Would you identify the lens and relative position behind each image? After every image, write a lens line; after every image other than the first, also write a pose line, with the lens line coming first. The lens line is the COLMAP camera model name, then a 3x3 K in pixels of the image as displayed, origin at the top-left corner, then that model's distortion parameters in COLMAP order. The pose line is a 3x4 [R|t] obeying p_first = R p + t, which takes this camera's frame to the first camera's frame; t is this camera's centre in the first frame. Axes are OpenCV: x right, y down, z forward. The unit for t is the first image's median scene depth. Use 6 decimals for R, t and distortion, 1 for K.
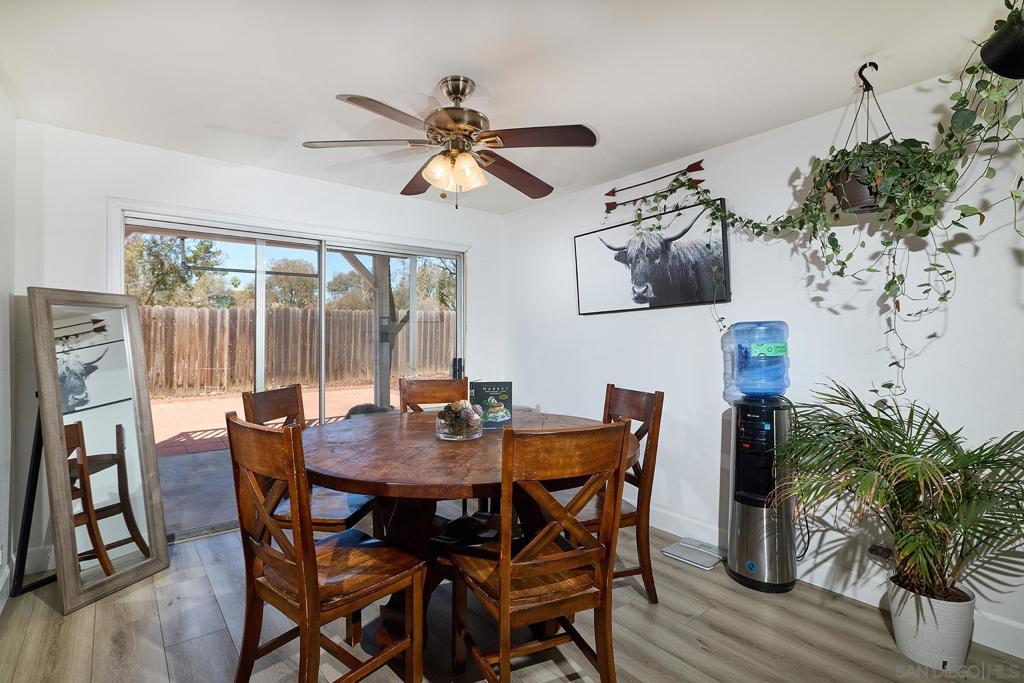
lens RADIAL K [[491.6, 0, 512.9], [0, 491.6, 341.2], [0, 0, 1]] dist [0.000237, -0.000381]
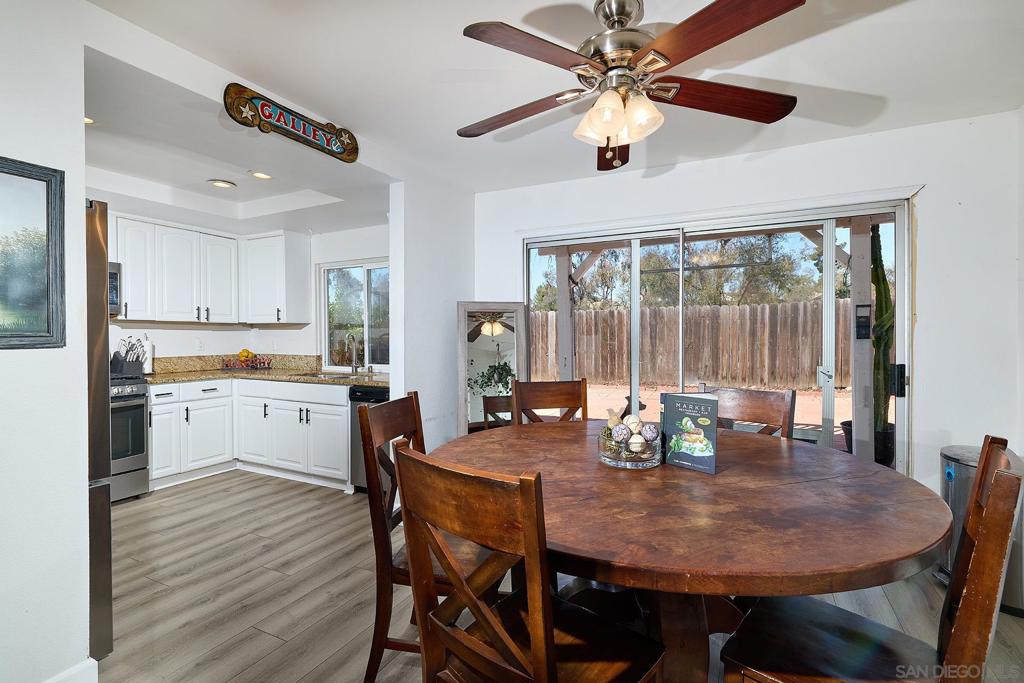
lens RADIAL K [[491.6, 0, 510.1], [0, 491.6, 335.9], [0, 0, 1]] dist [0.000237, -0.000381]
pose [[0.409152, -0.000292, -0.912466, 0.124639], [-0.000713, 1.000000, -0.000640, -0.001127], [0.912466, 0.000913, 0.409151, 0.120412]]
